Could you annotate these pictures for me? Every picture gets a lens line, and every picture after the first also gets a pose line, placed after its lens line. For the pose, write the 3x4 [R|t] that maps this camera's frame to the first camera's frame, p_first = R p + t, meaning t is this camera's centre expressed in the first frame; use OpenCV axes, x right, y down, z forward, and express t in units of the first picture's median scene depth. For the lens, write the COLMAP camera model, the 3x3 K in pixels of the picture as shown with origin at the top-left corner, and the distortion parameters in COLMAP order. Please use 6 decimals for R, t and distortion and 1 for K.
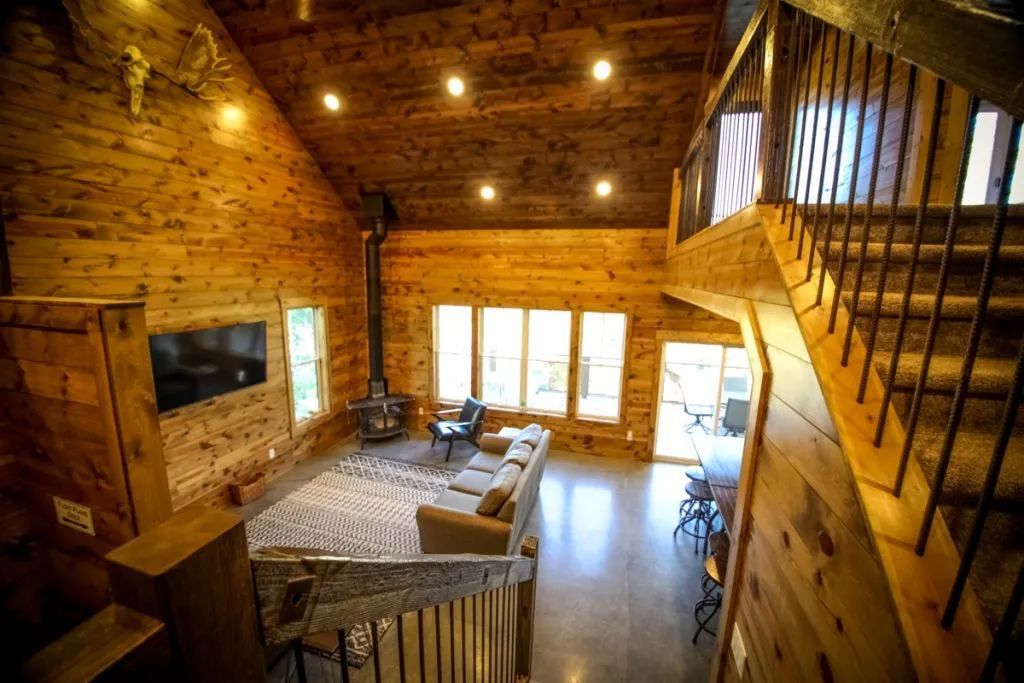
lens RADIAL K [[400.1, 0, 518.2], [0, 400.1, 337.9], [0, 0, 1]] dist [-0.044770, -0.001125]
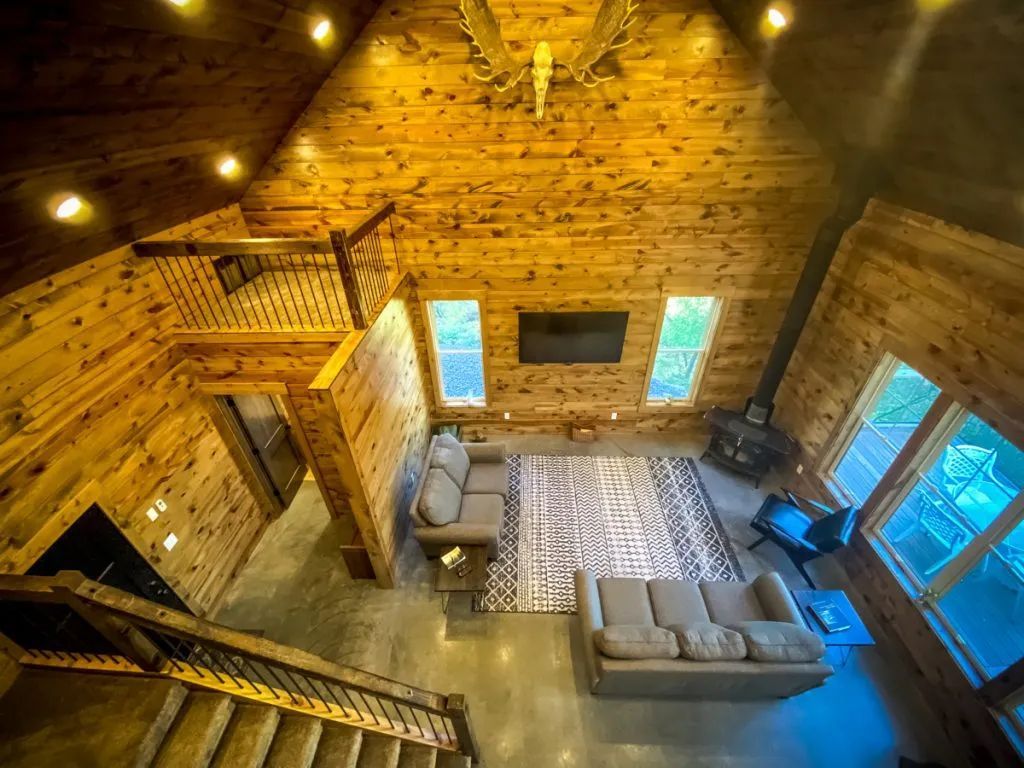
lens RADIAL K [[411.1, 0, 498.2], [0, 411.1, 384.8], [0, 0, 1]] dist [-0.002521, -0.003104]
pose [[0.214401, 0.529635, -0.820682, 0.227532], [-0.118452, 0.848118, 0.516396, -0.354582], [0.969537, -0.013504, 0.244574, 0.376872]]
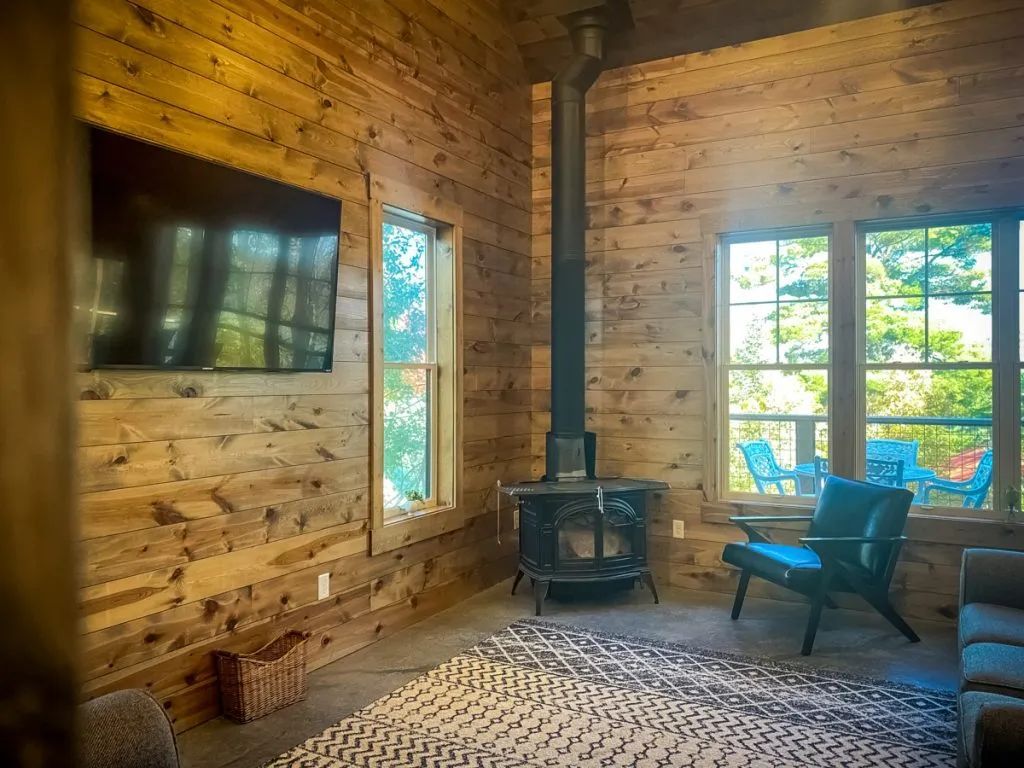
lens RADIAL K [[780.5, 0, 517.5], [0, 780.5, 377.8], [0, 0, 1]] dist [0.011263, -0.012851]
pose [[0.973061, -0.020305, -0.229653, -0.288424], [-0.017598, 0.986667, -0.161801, 0.218240], [0.229876, 0.161483, 0.959729, 0.325595]]
